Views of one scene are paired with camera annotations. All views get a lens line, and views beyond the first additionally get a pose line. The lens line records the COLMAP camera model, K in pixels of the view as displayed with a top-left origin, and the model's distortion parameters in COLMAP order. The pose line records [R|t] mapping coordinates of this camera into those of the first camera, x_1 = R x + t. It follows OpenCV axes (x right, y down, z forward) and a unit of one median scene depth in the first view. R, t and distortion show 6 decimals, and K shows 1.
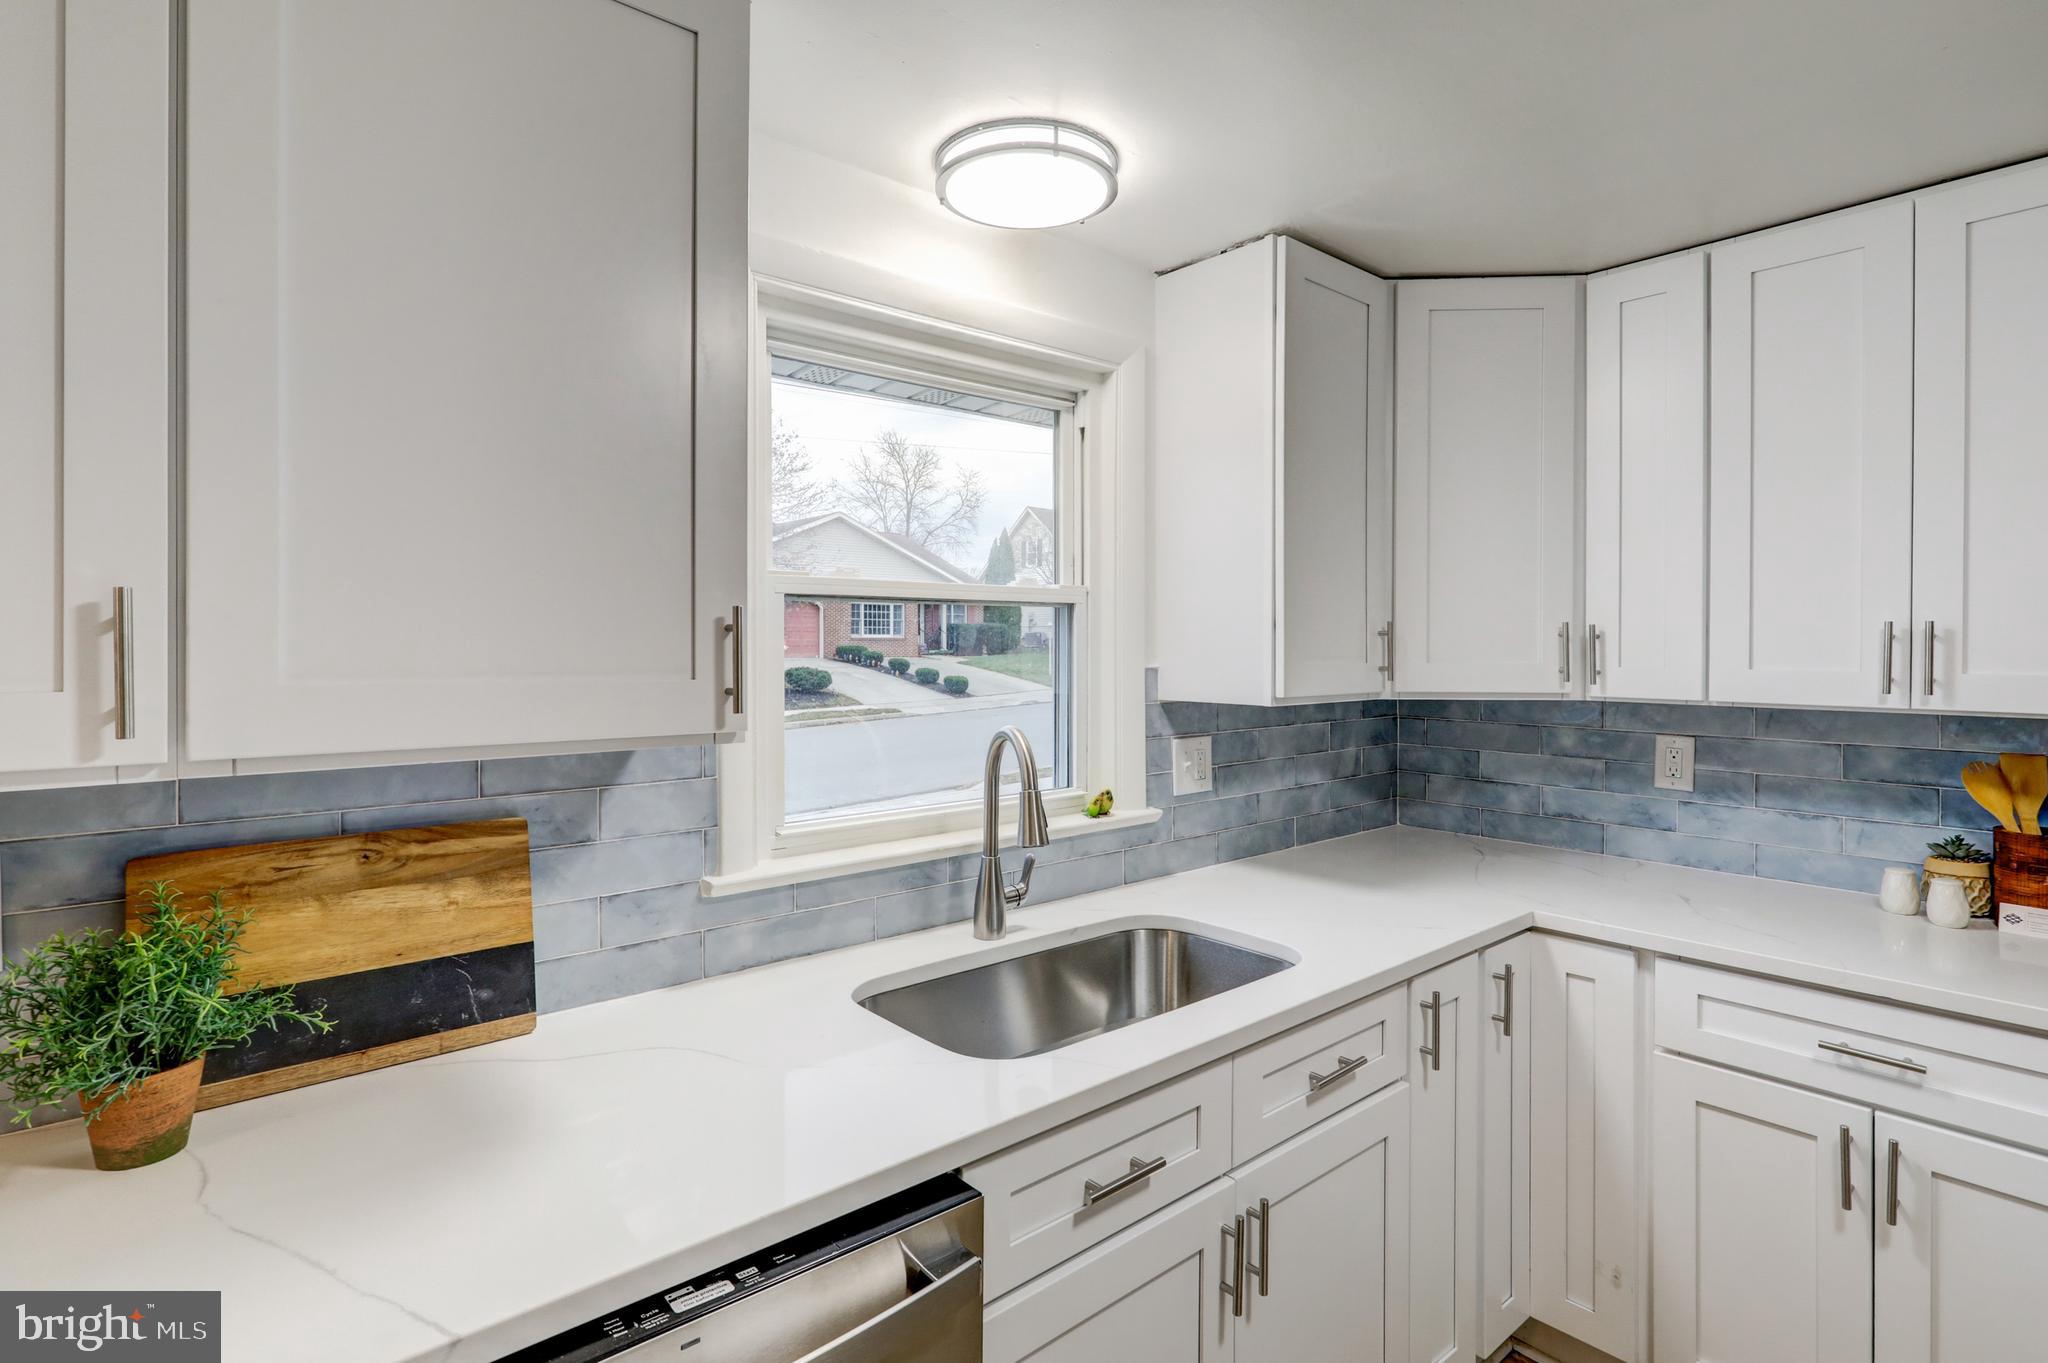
lens RADIAL K [[1025.7, 0, 1030.8], [0, 1025.7, 642.8], [0, 0, 1]] dist [-0.002765, 0.000650]
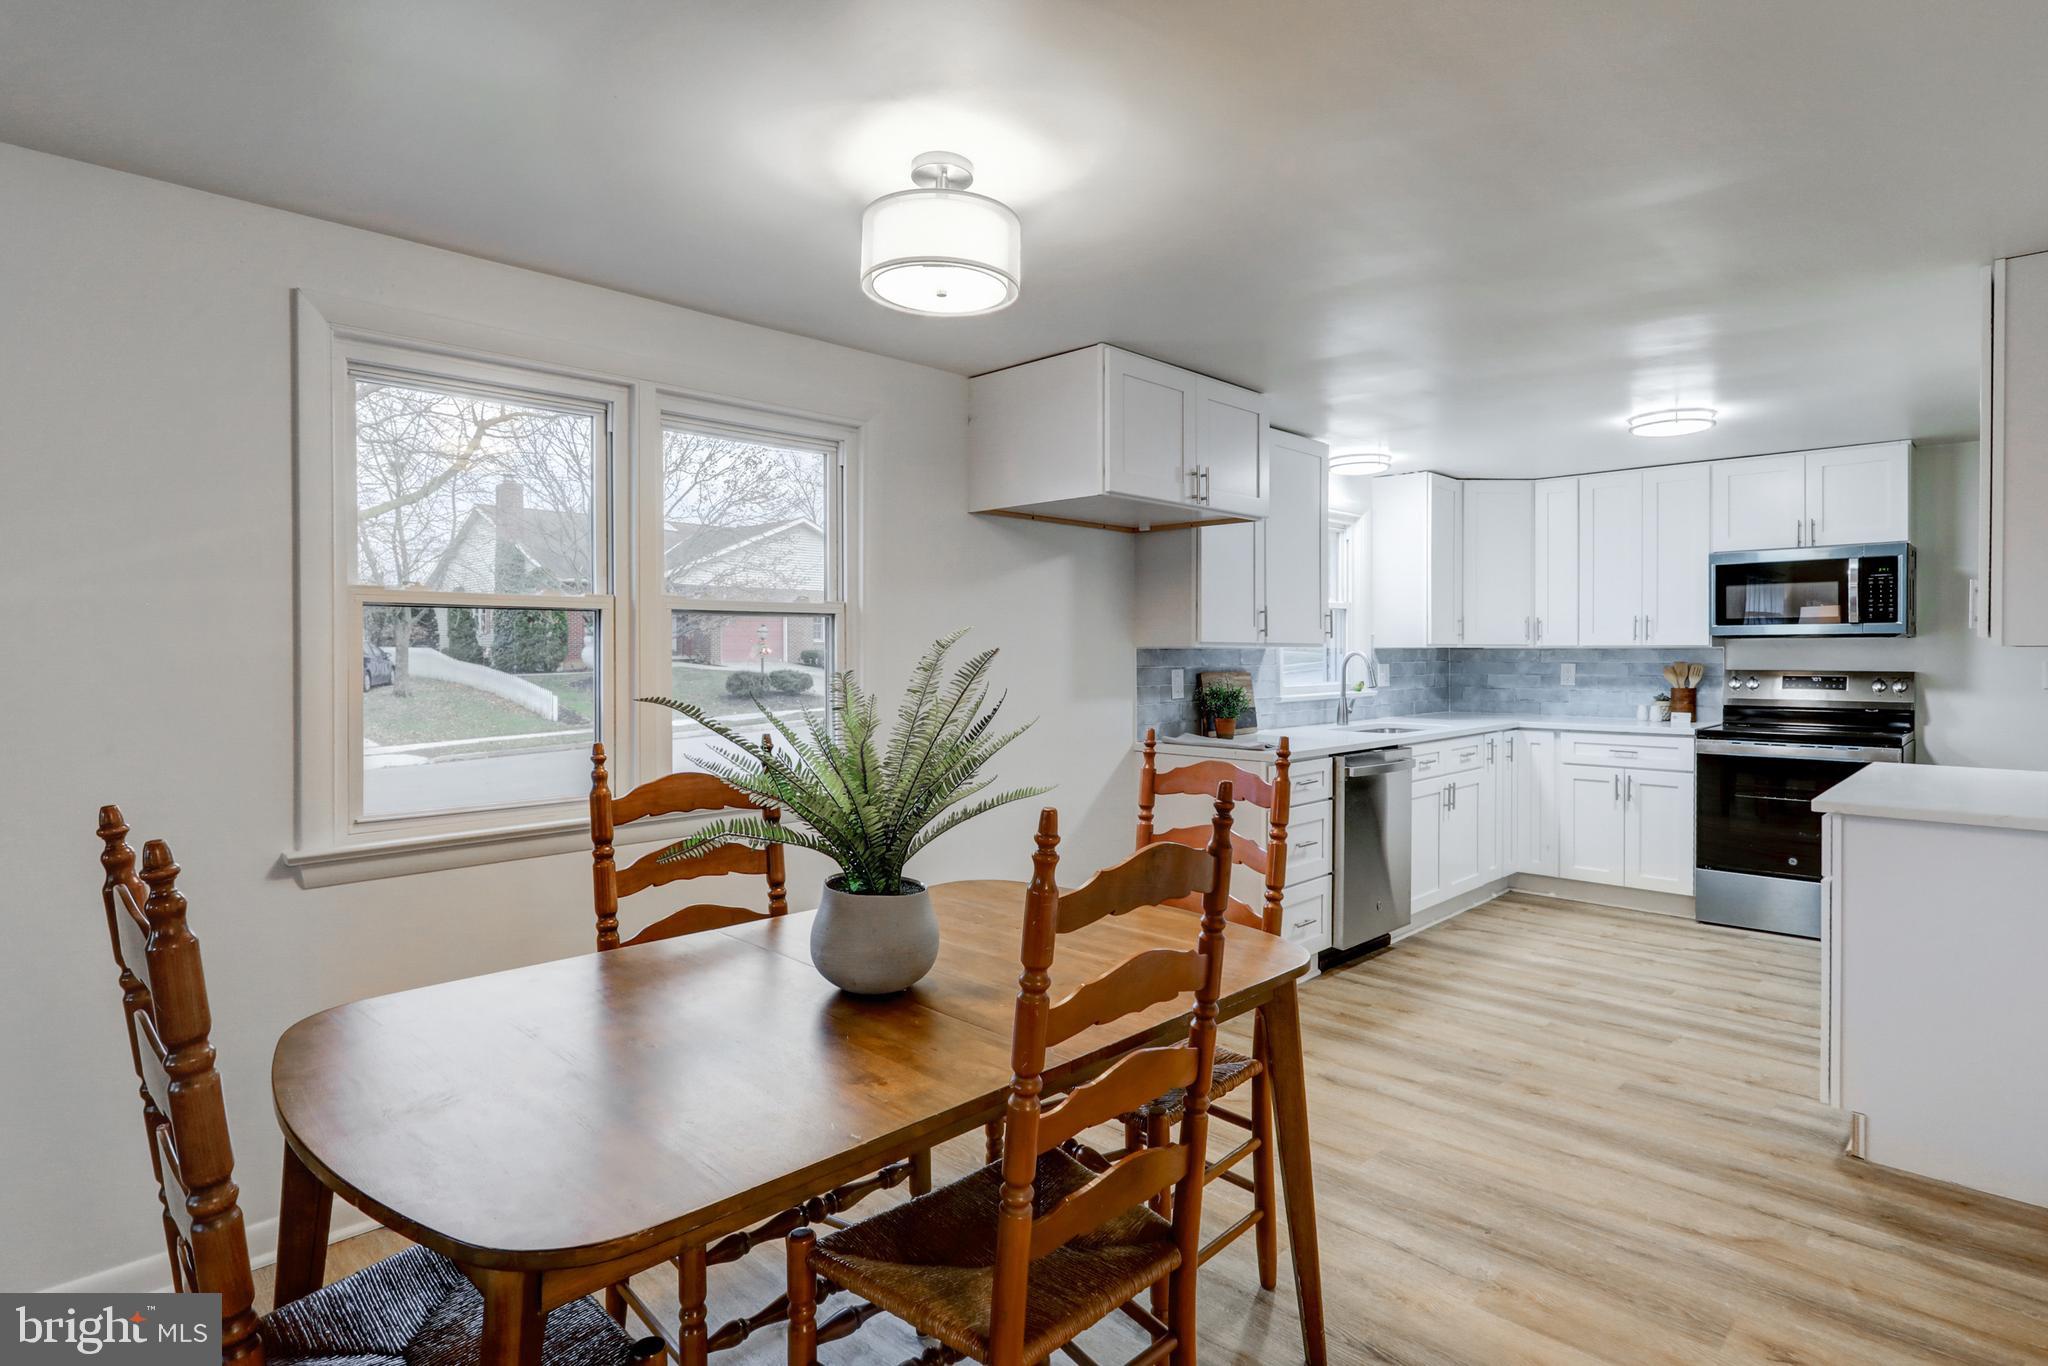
lens RADIAL K [[1092.2, 0, 1077.1], [0, 1092.2, 653.0], [0, 0, 1]] dist [0.001092, -0.000113]
pose [[0.991868, -0.003793, 0.127218, -0.934445], [0.003424, 0.999989, 0.003114, 0.058285], [-0.127229, -0.002653, 0.991870, -1.550722]]
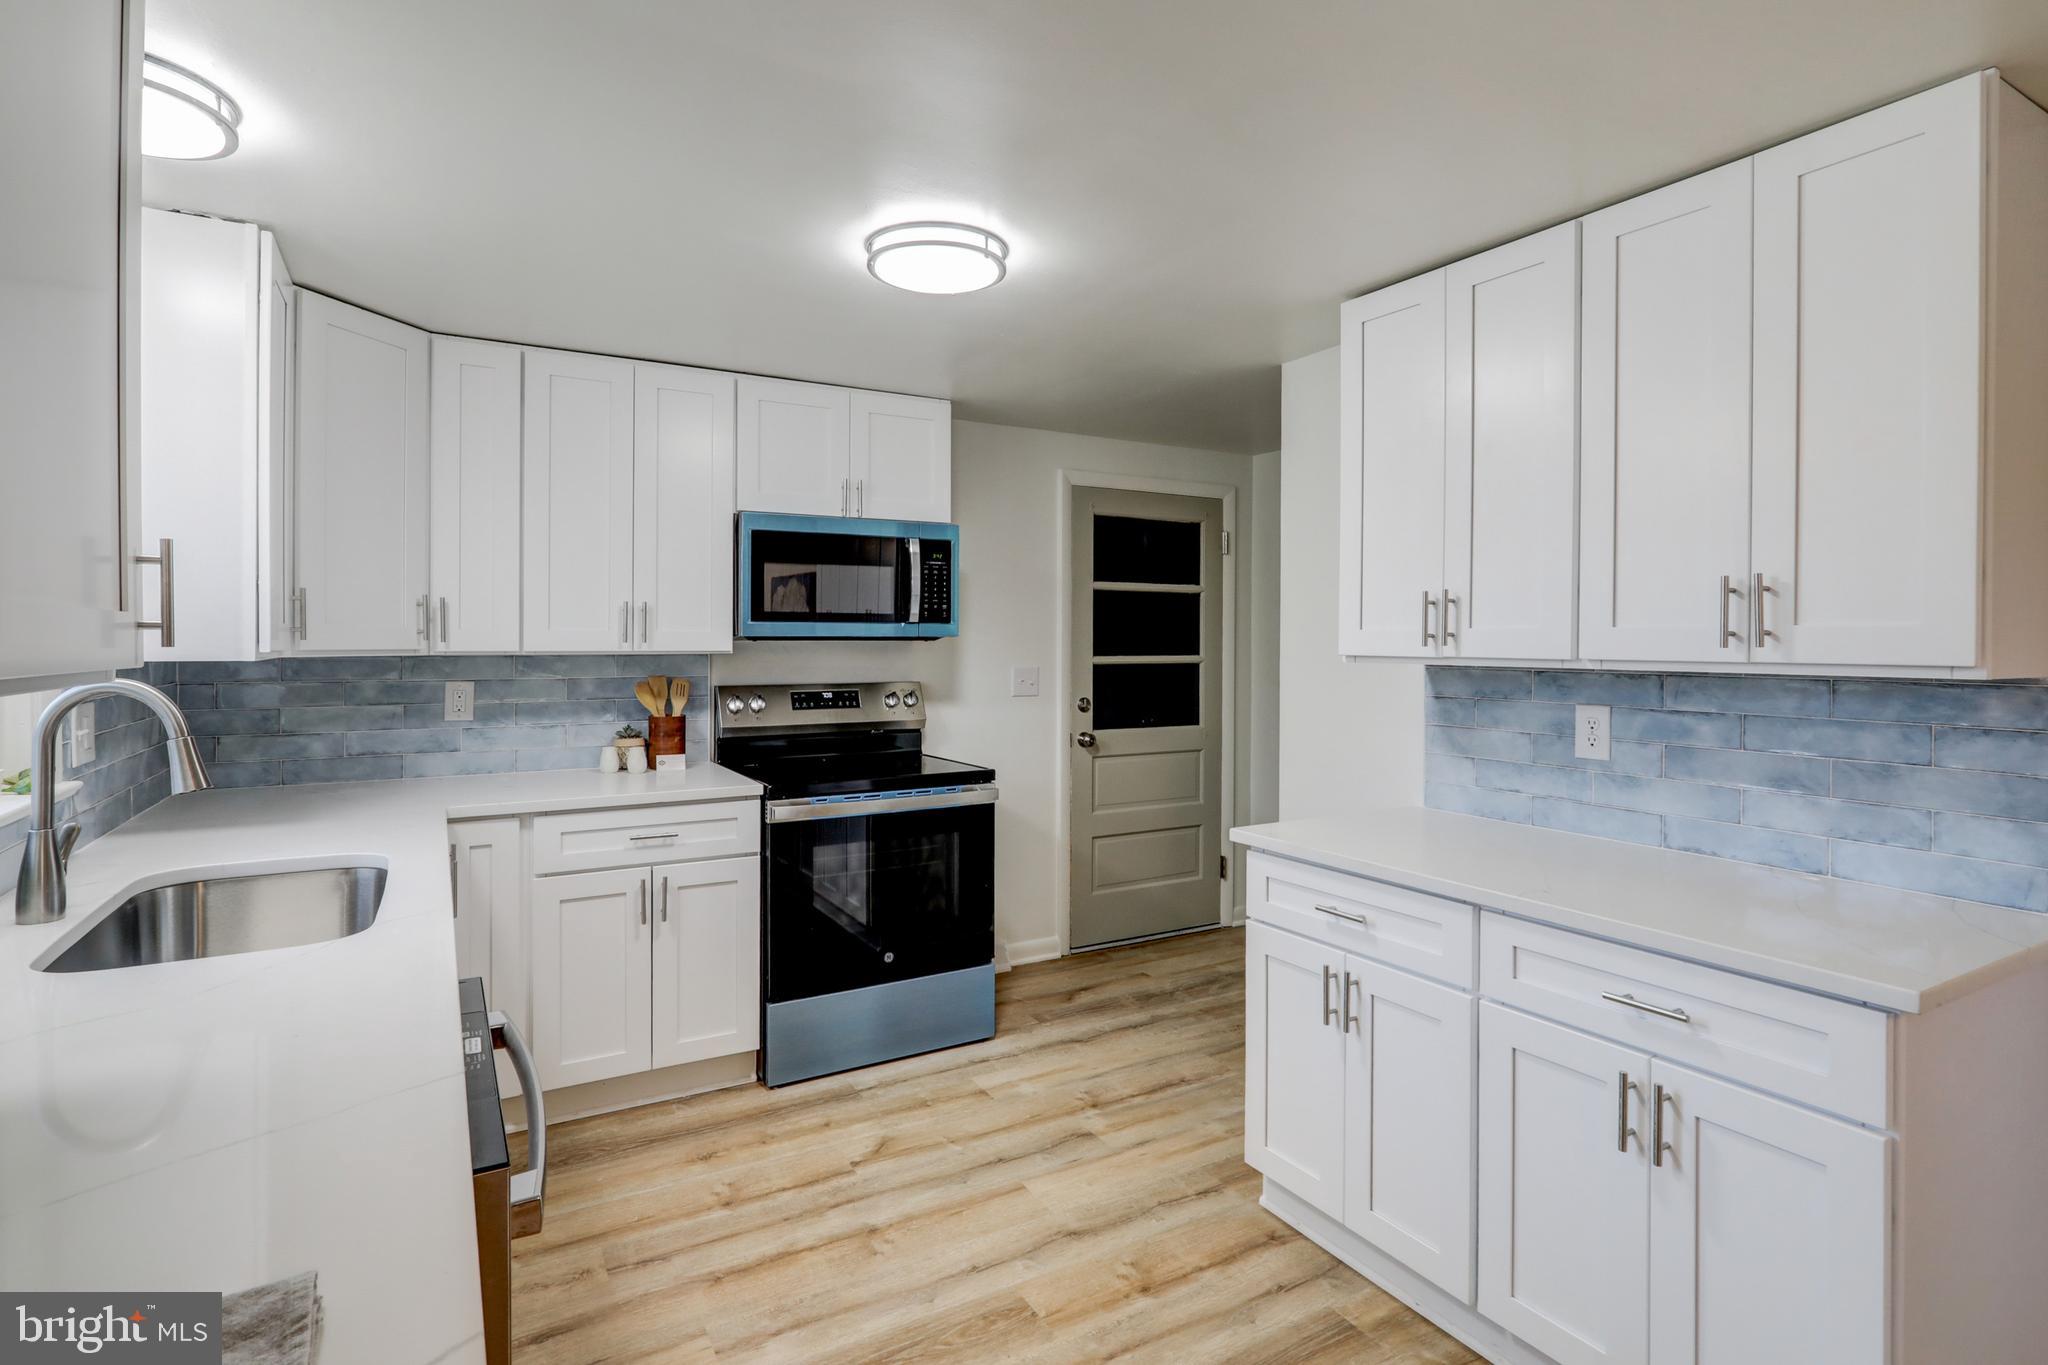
lens RADIAL K [[1025.7, 0, 1030.8], [0, 1025.7, 643.8], [0, 0, 1]] dist [-0.002765, 0.000650]
pose [[0.189260, -0.007439, 0.981899, -0.615009], [-0.004563, 0.999954, 0.008455, 0.027458], [-0.981916, -0.006080, 0.189217, -0.009399]]
